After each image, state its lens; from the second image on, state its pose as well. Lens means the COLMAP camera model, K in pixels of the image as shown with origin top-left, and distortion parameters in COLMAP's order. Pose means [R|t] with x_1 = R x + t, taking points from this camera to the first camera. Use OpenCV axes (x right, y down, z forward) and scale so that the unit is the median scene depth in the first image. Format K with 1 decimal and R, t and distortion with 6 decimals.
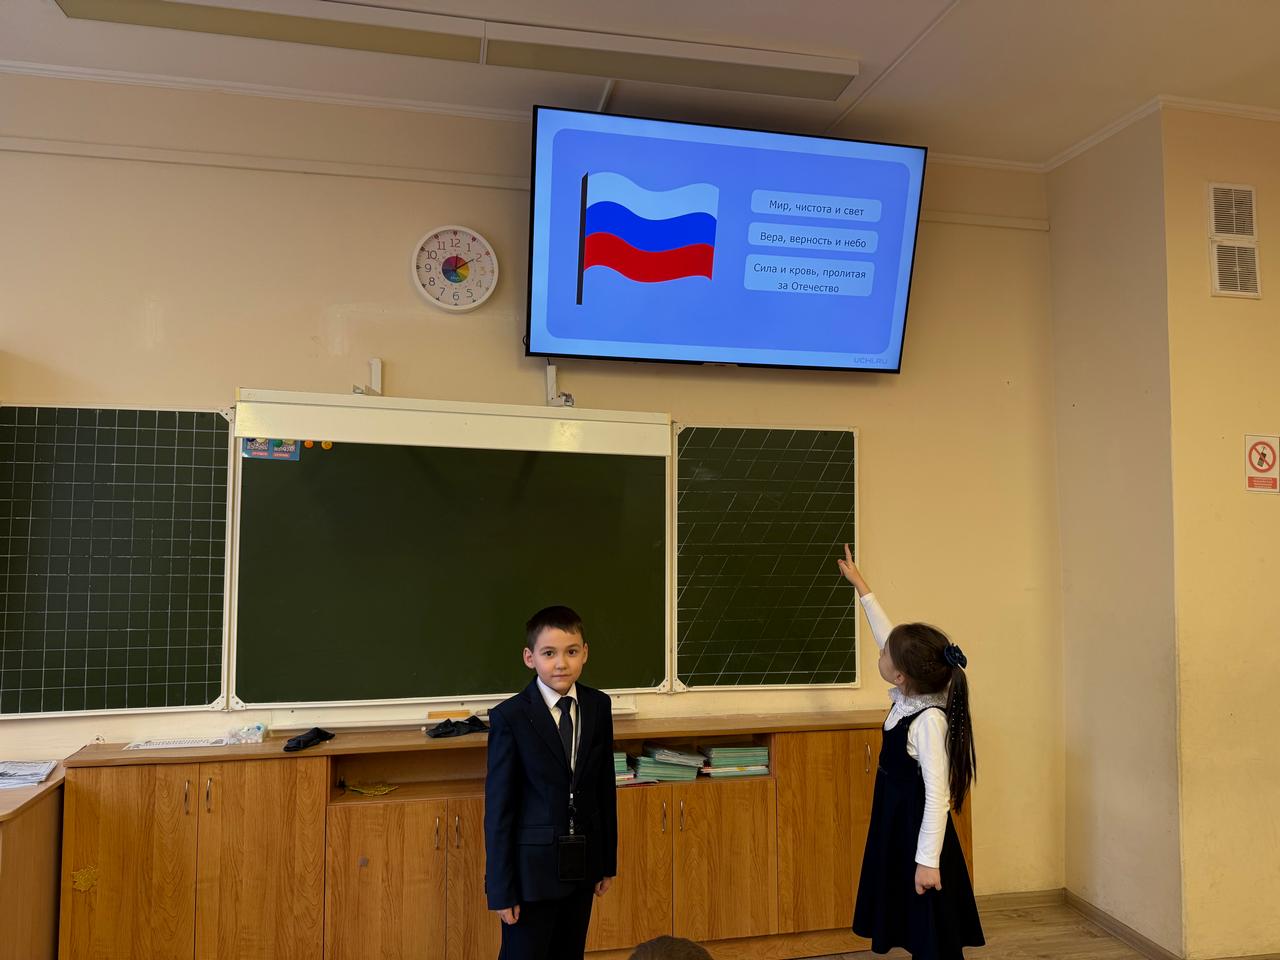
lens RADIAL K [[901.7, 0, 635.9], [0, 901.7, 480.3], [0, 0, 1]] dist [0.020186, -0.030874]
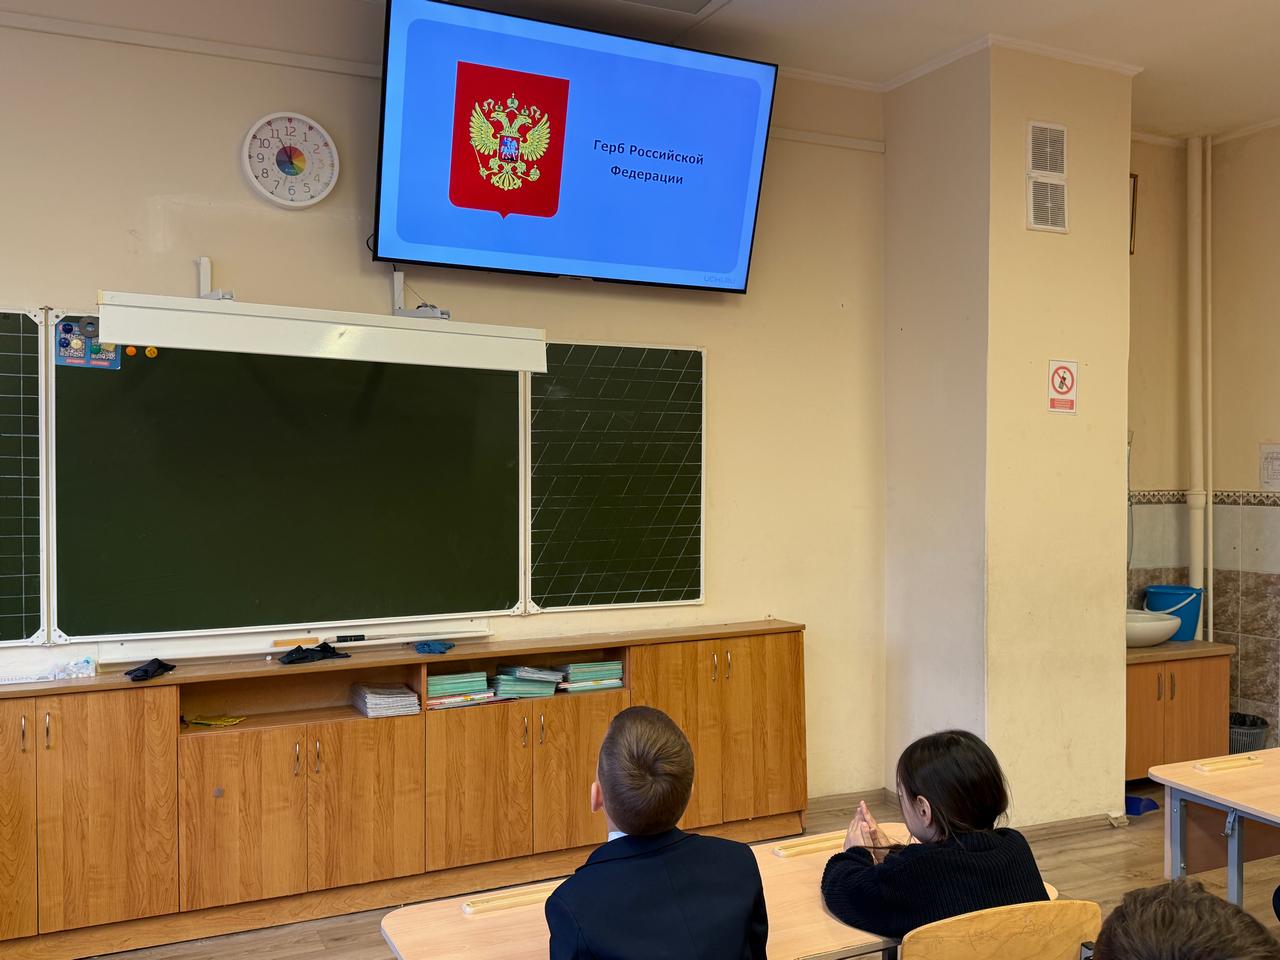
lens RADIAL K [[1134.9, 0, 637.6], [0, 1134.9, 492.4], [0, 0, 1]] dist [0.078599, -0.150144]
pose [[0.970227, -0.010160, 0.241986, -0.148381], [-0.008094, 0.997202, 0.074321, 0.011024], [-0.242063, -0.074067, 0.967429, -0.234431]]
